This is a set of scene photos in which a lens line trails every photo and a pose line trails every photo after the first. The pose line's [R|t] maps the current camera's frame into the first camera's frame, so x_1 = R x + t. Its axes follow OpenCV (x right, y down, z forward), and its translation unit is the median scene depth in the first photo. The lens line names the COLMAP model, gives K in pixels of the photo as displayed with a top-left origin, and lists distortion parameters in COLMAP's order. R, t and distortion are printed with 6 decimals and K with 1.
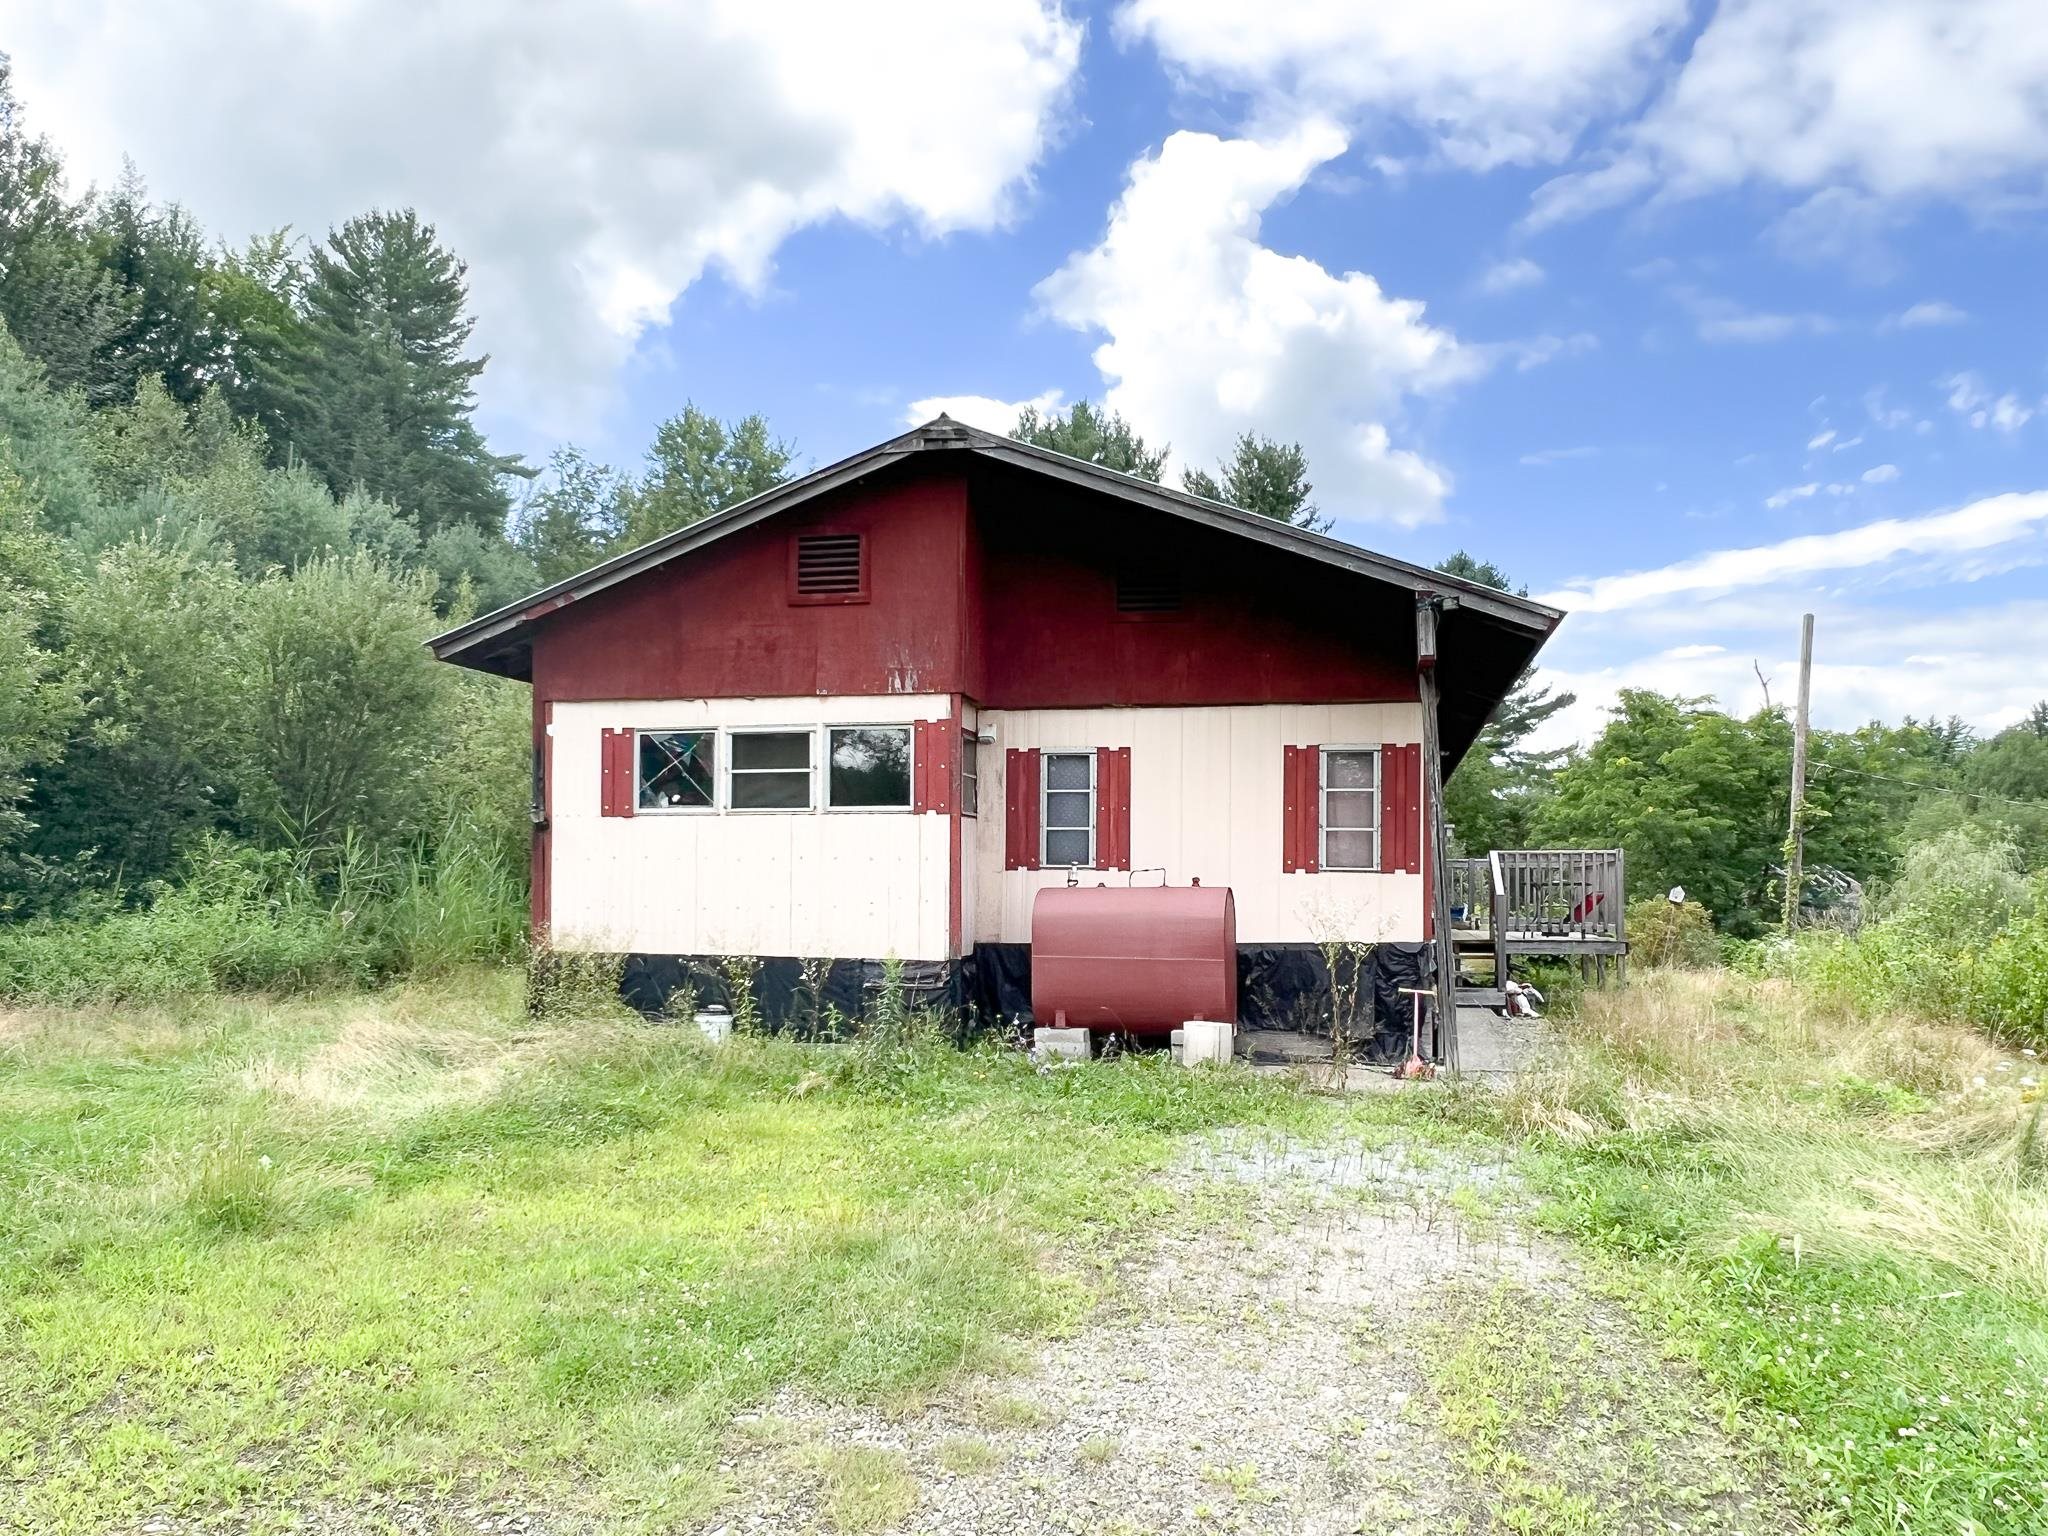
lens RADIAL K [[1451.1, 0, 968.1], [0, 1451.1, 812.8], [0, 0, 1]] dist [0.011428, -0.002154]
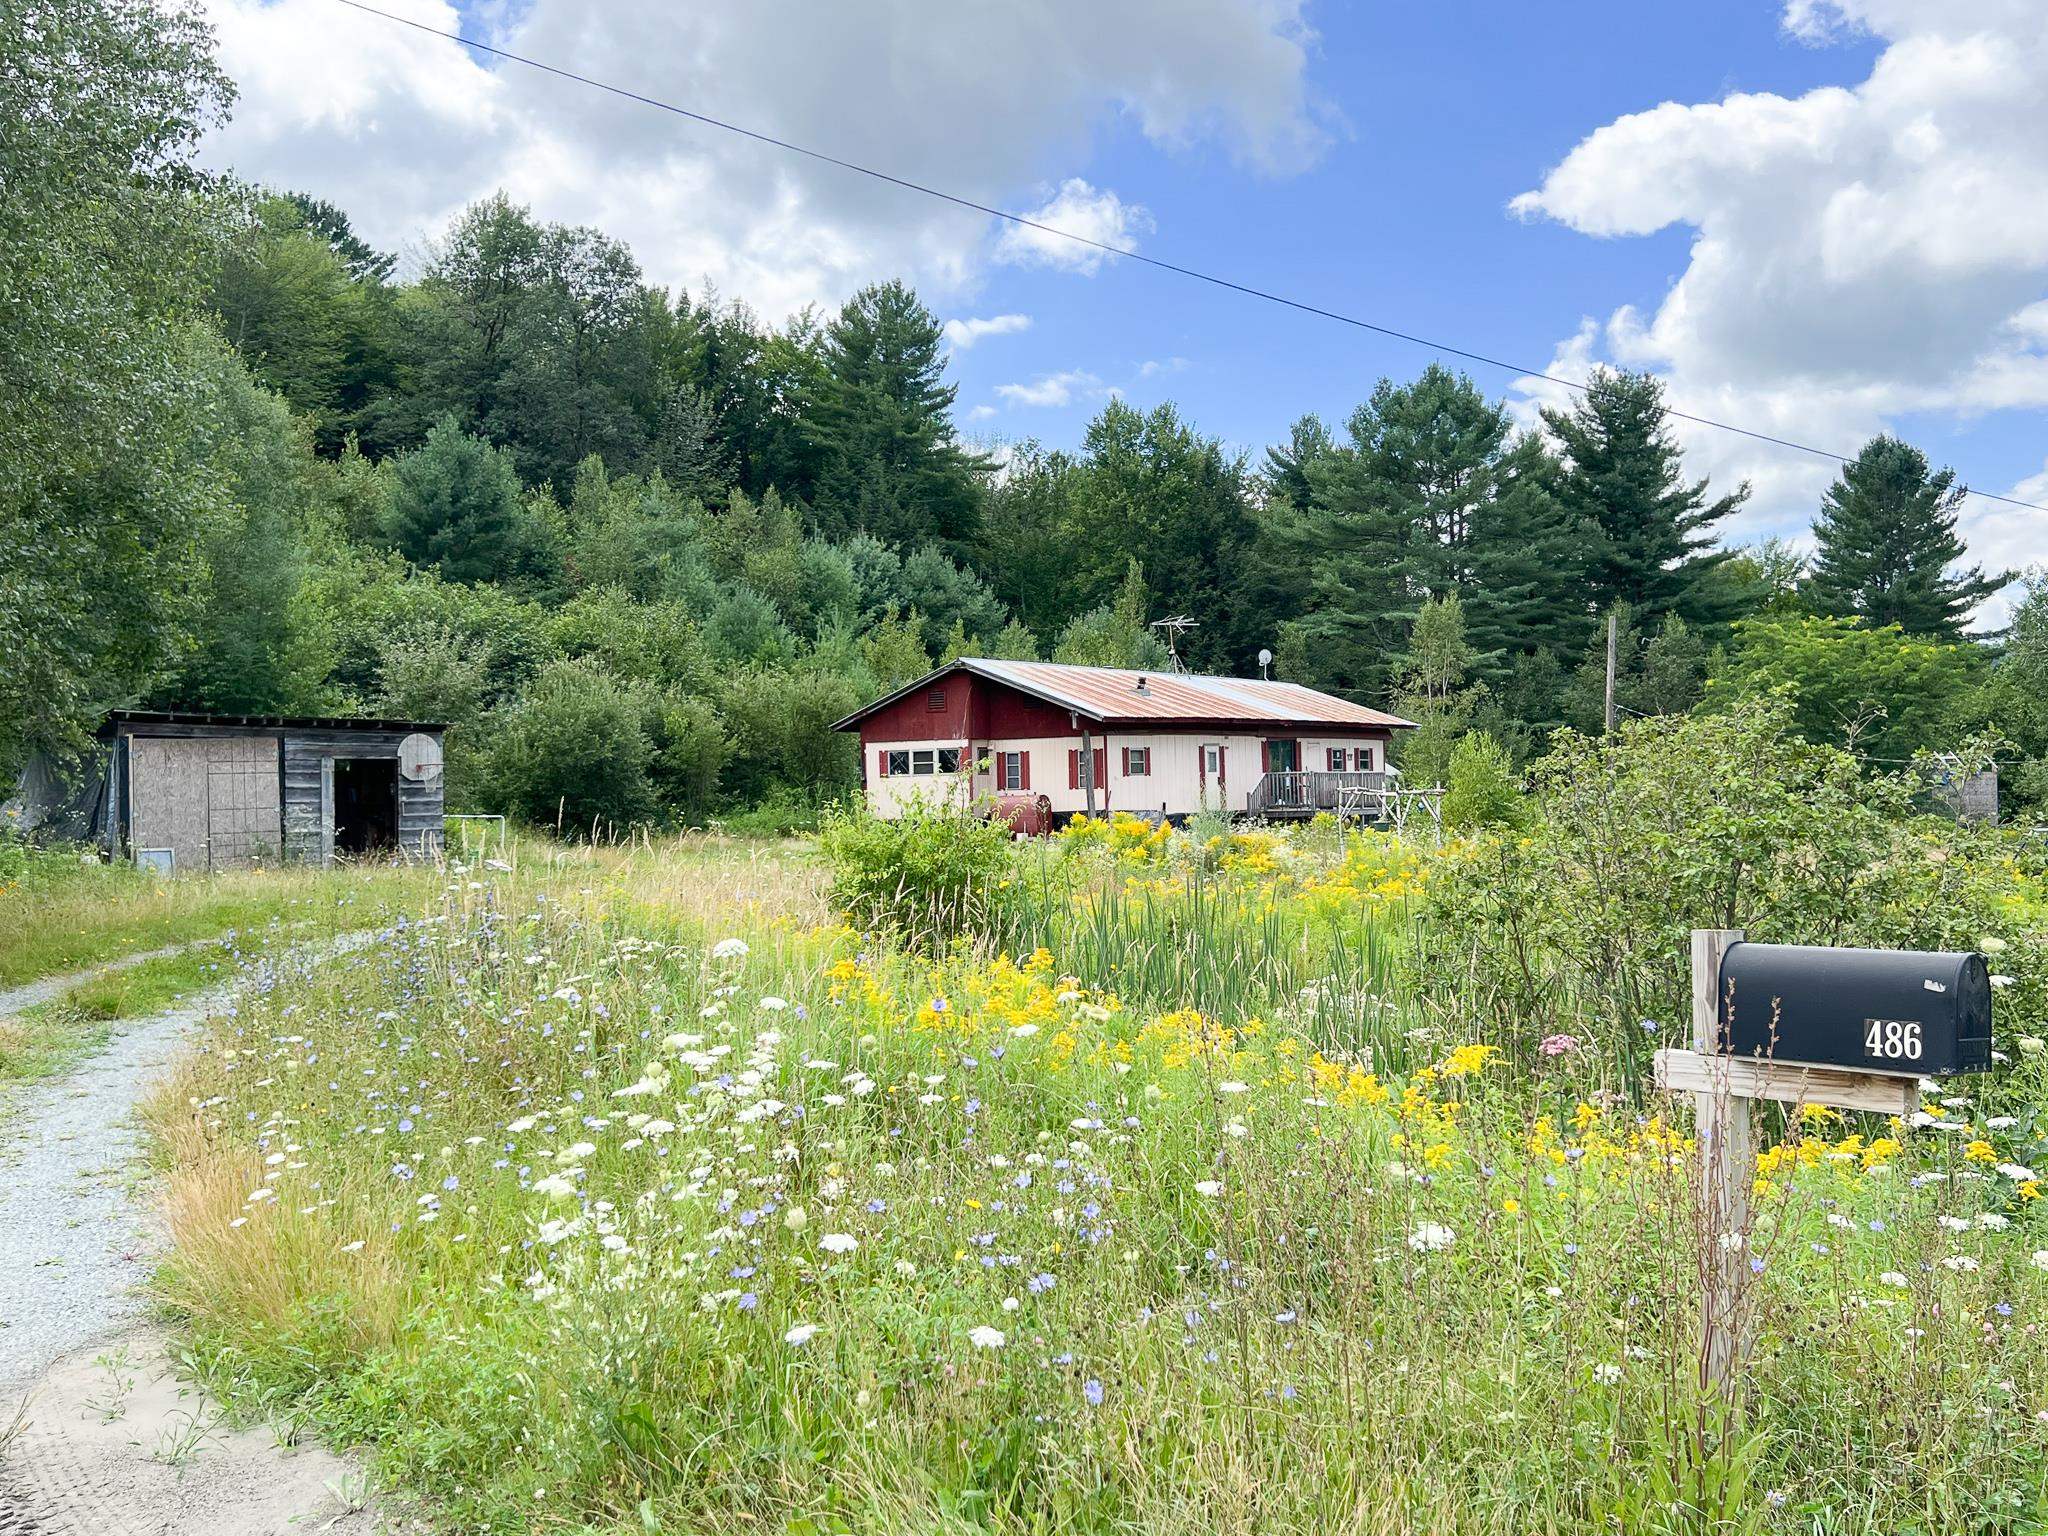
lens RADIAL K [[1752.1, 0, 1024.0], [0, 1752.1, 768.0], [0, 0, 1]] dist [0.158704, -0.345824]
pose [[0.937949, -0.033381, -0.345162, 1.083448], [0.047609, 0.998327, 0.032823, -0.102074], [0.343489, -0.047219, 0.937969, -1.980946]]
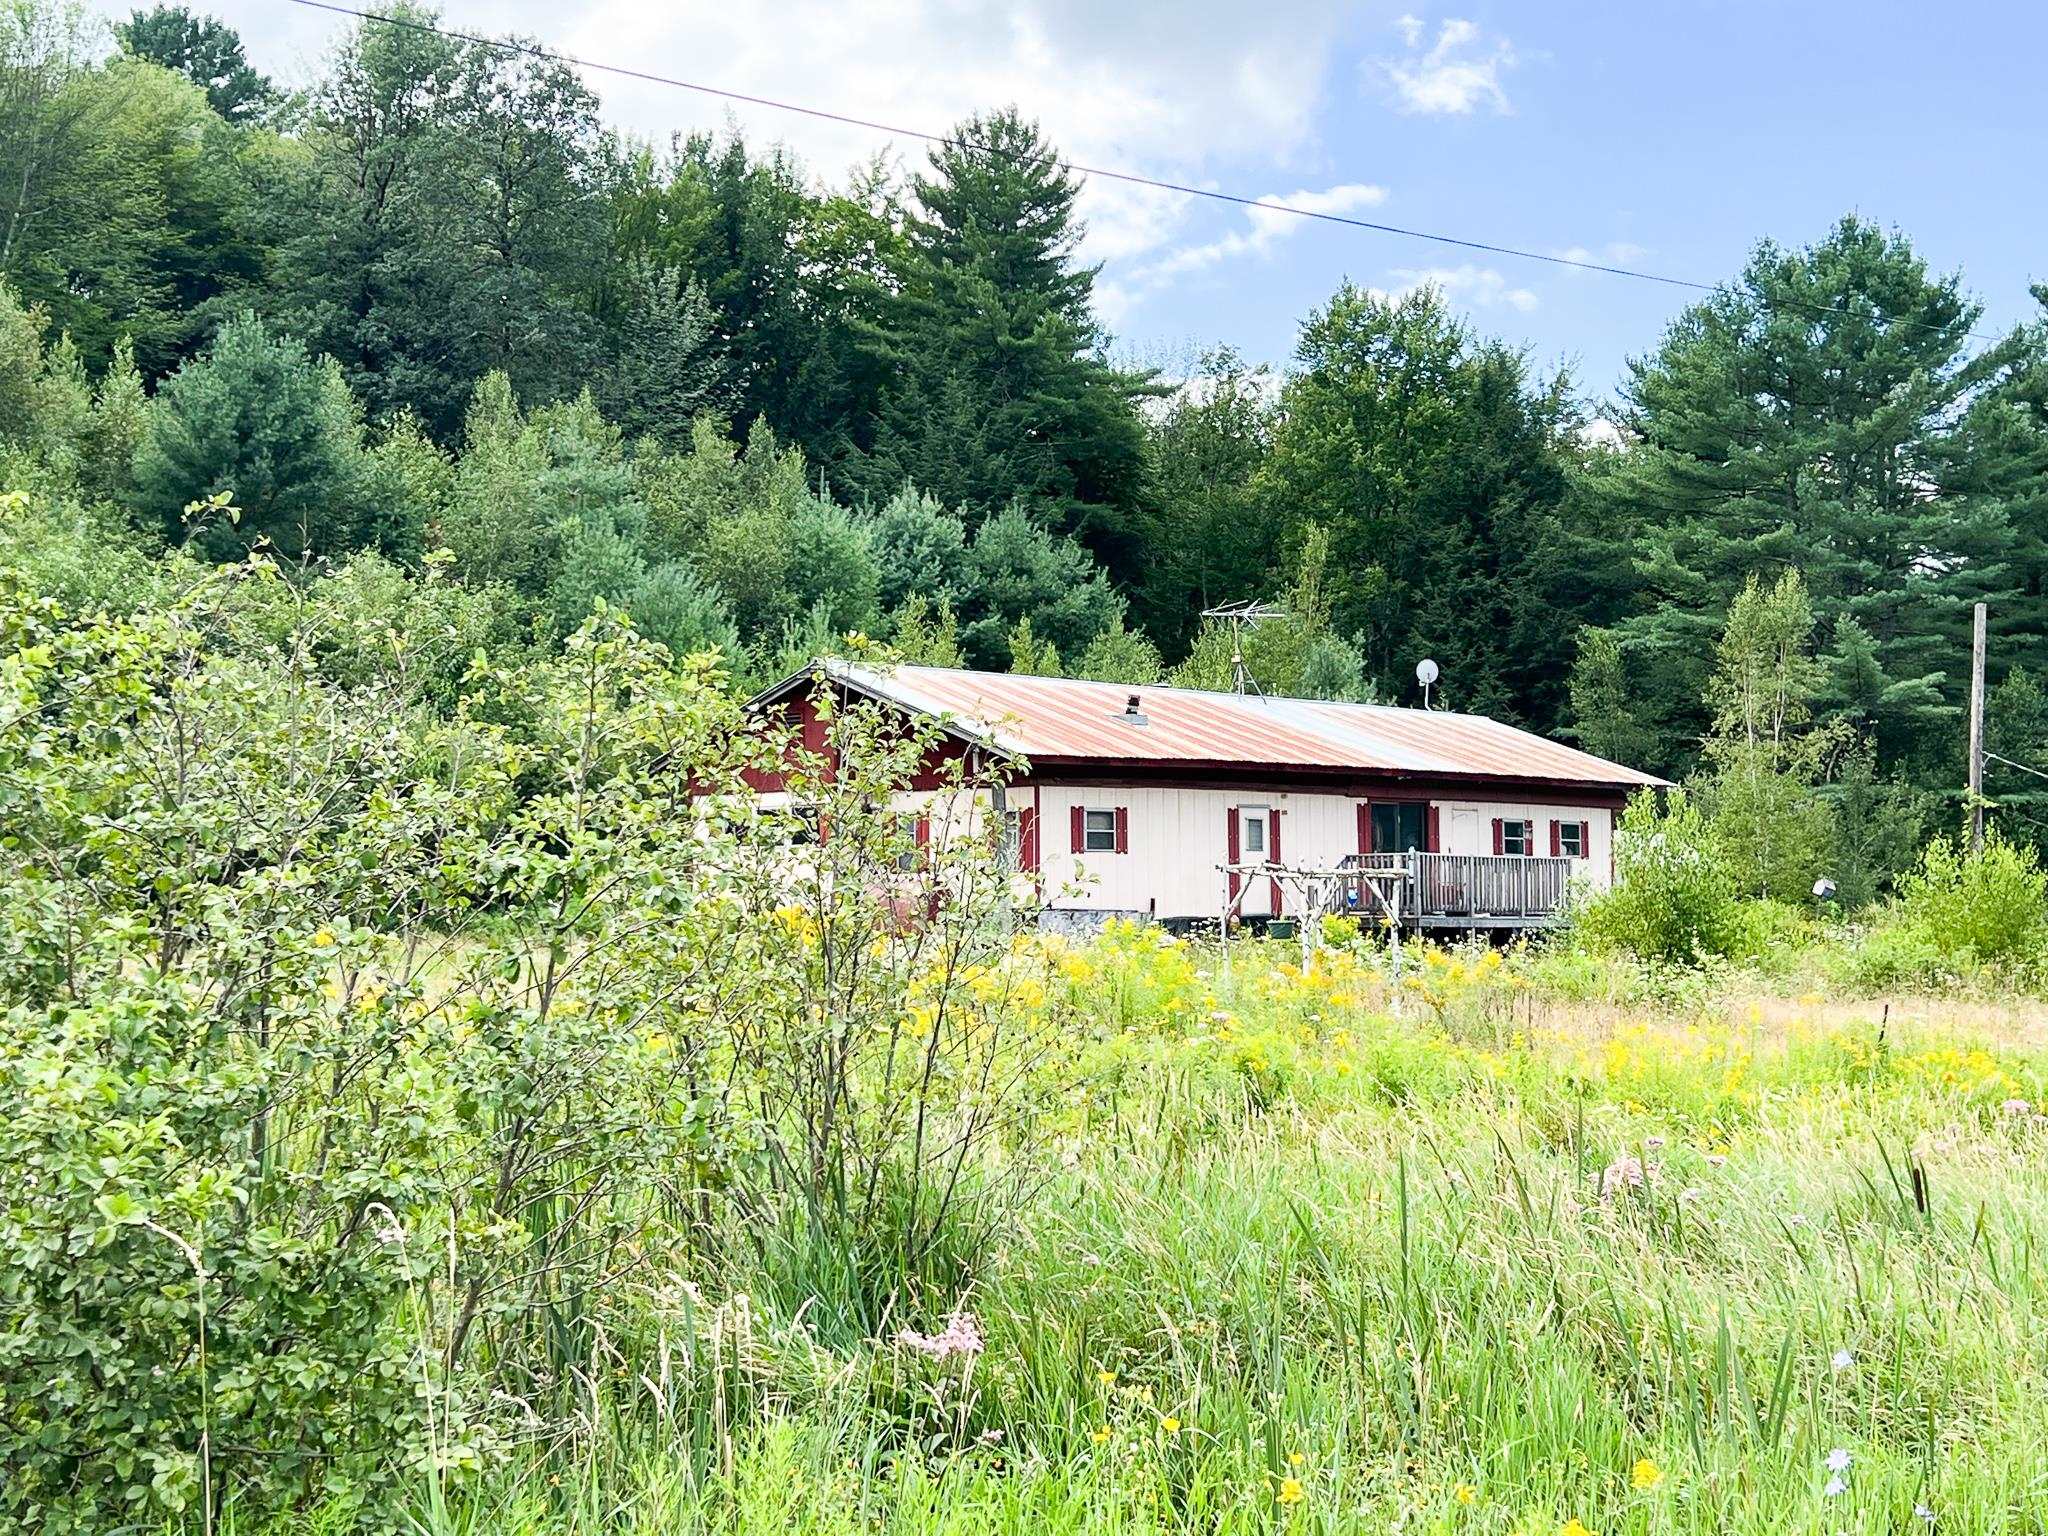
lens RADIAL K [[2659.9, 0, 1024.0], [0, 2659.9, 768.0], [0, 0, 1]] dist [0.192554, -0.522914]
pose [[0.881467, -0.037105, -0.470785, 1.461813], [0.036071, 0.999286, -0.011222, -0.043899], [0.470865, -0.007090, 0.882177, -1.607822]]
